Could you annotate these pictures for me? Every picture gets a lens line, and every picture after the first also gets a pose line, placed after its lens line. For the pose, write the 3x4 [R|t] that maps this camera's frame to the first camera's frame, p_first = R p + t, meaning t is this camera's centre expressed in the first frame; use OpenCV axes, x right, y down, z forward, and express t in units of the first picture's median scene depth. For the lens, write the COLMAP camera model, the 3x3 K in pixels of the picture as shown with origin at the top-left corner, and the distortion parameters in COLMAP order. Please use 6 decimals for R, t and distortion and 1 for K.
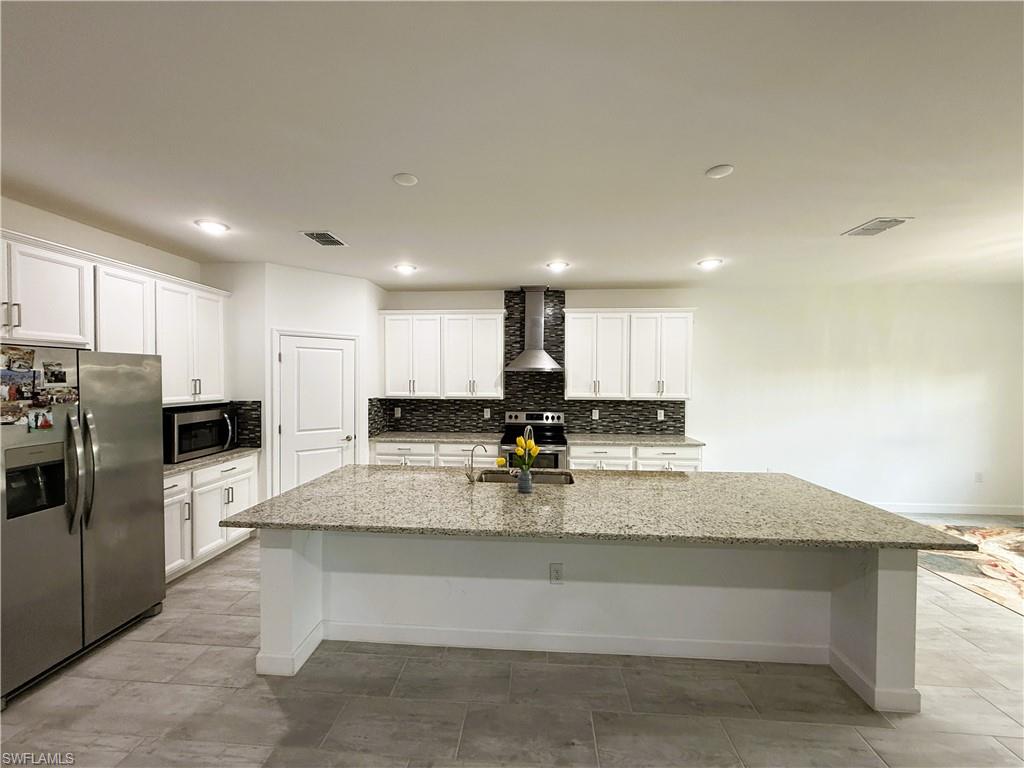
lens RADIAL K [[410.0, 0, 511.5], [0, 410.0, 384.0], [0, 0, 1]] dist [-0.002260, -0.000561]
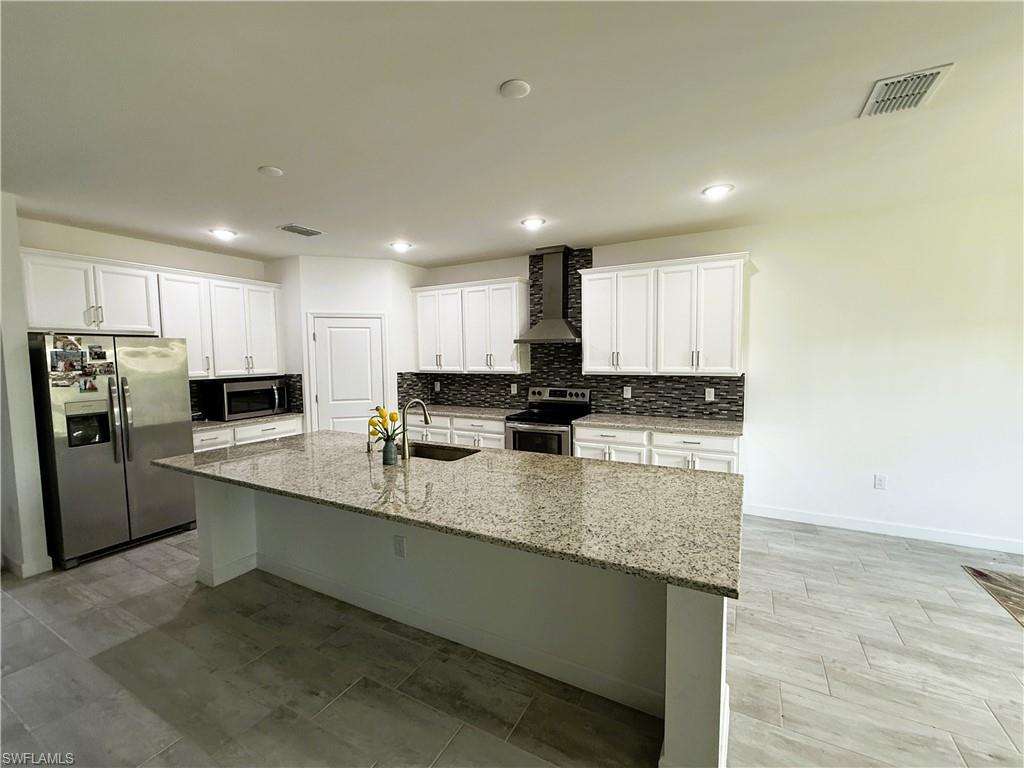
lens RADIAL K [[441.3, 0, 509.1], [0, 441.3, 384.1], [0, 0, 1]] dist [0.000584, 0.000851]
pose [[0.906453, 0.013250, -0.422098, 0.457058], [0.010211, 0.998528, 0.053272, 0.007974], [0.422182, -0.052598, 0.904984, 0.090602]]
